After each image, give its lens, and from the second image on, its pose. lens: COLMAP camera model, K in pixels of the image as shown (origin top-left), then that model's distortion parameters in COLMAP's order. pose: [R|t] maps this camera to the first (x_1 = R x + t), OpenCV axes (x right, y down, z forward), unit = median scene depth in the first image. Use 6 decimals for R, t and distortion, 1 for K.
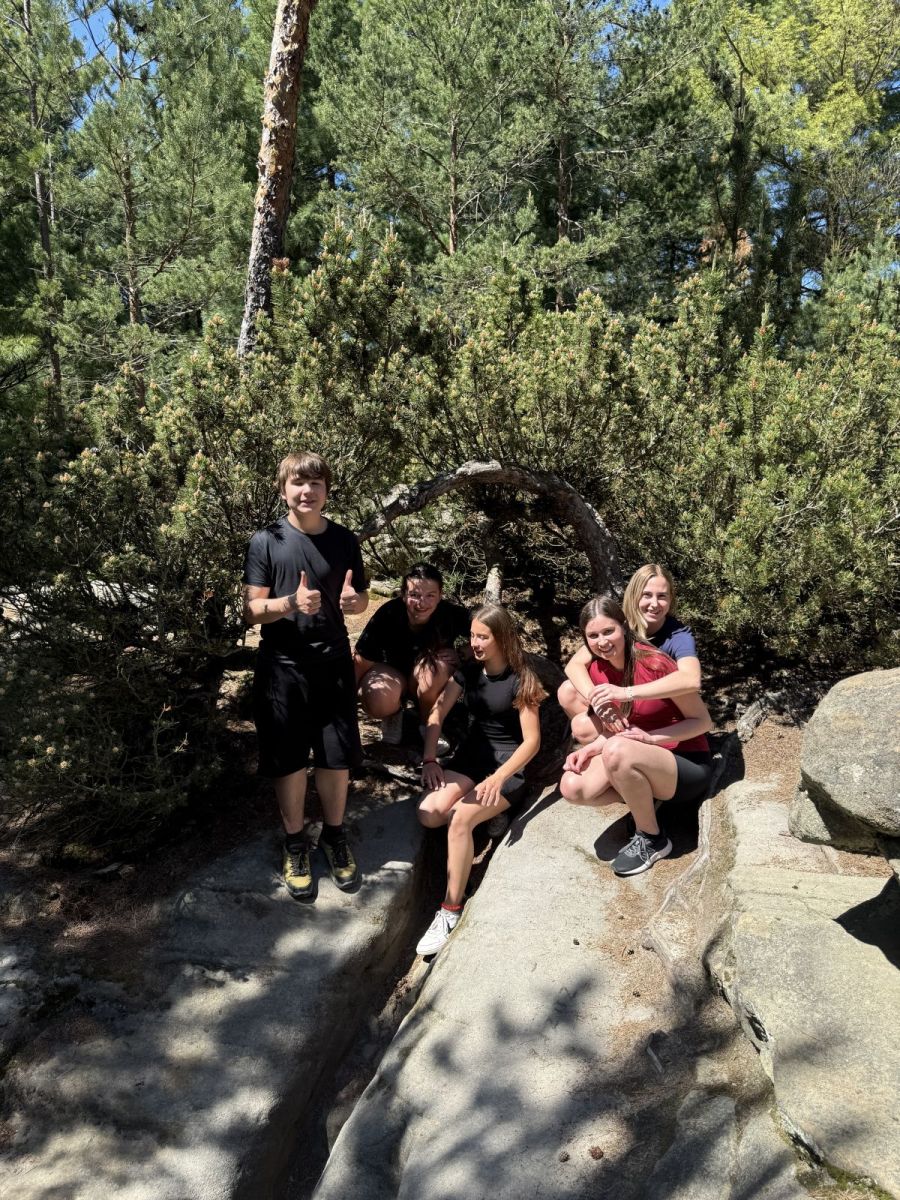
lens RADIAL K [[822.2, 0, 442.0], [0, 822.2, 614.2], [0, 0, 1]] dist [0.037897, -0.057832]
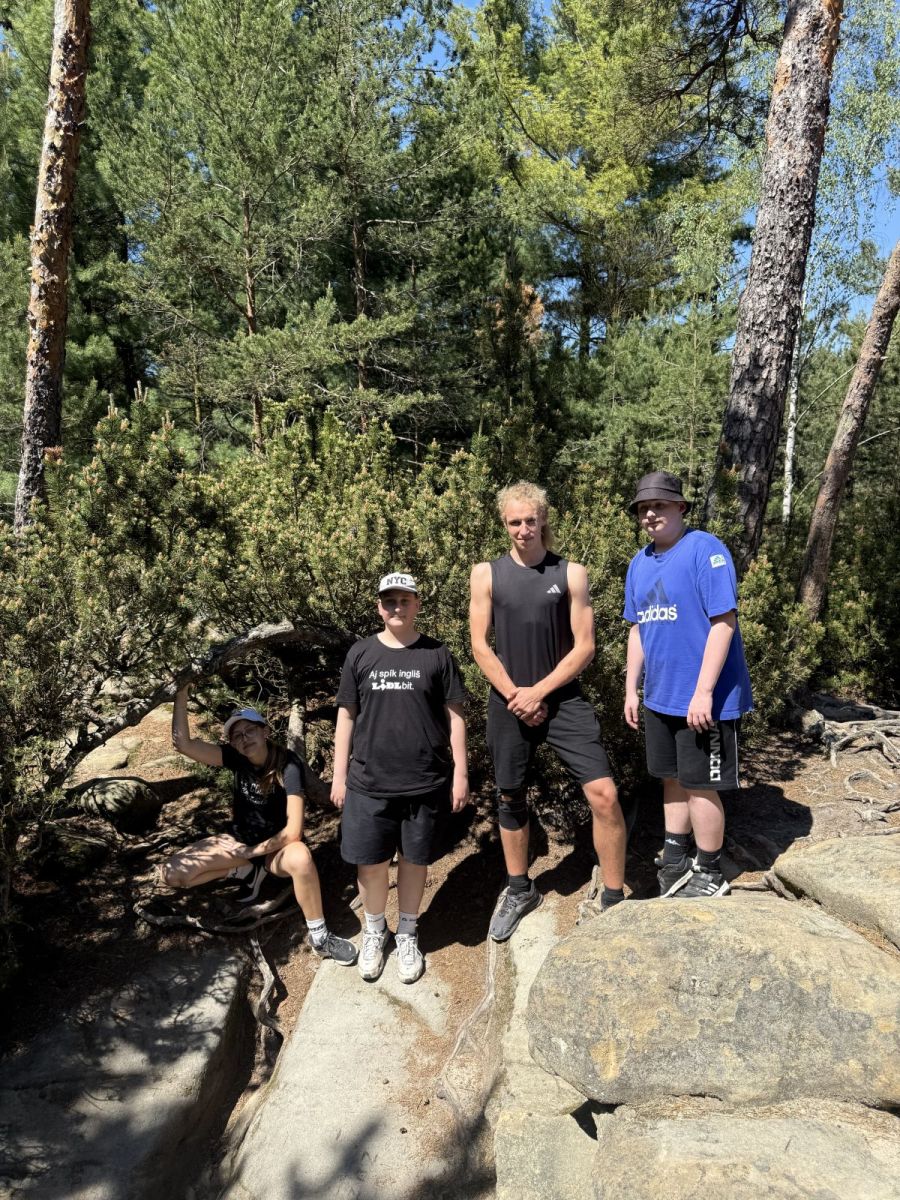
lens RADIAL K [[831.3, 0, 450.0], [0, 831.3, 600.0], [0, 0, 1]] dist [0.003293, -0.025826]
pose [[0.977597, -0.052660, 0.203793, 0.050496], [0.052480, 0.998602, 0.006294, -0.194233], [-0.203840, 0.004542, 0.978994, -0.066662]]
